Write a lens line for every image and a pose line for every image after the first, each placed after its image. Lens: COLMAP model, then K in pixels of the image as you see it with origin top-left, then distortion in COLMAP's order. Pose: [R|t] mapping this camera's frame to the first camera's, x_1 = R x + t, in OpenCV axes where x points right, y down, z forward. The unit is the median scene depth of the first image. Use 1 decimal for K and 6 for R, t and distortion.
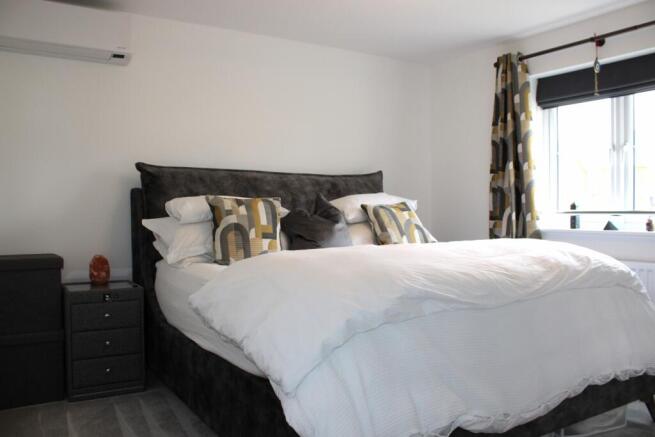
lens RADIAL K [[549.4, 0, 318.7], [0, 549.4, 217.7], [0, 0, 1]] dist [-0.173164, 0.156661]
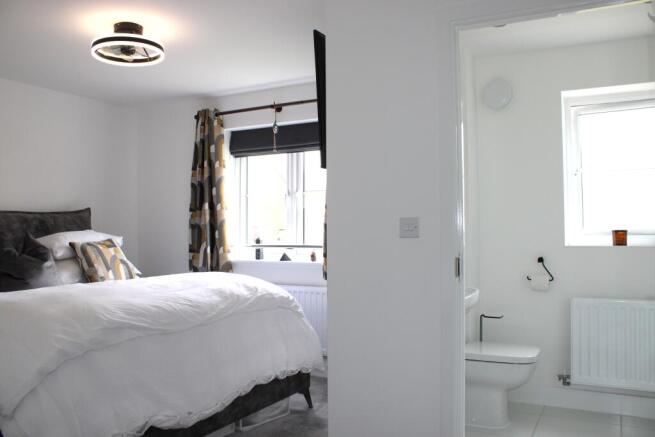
lens RADIAL K [[549.4, 0, 318.7], [0, 549.4, 217.7], [0, 0, 1]] dist [-0.173164, 0.156661]
pose [[0.870461, 0.010190, 0.492131, -0.011636], [0.009478, 0.999253, -0.037456, -0.028107], [-0.492146, 0.037268, 0.869715, -0.155513]]
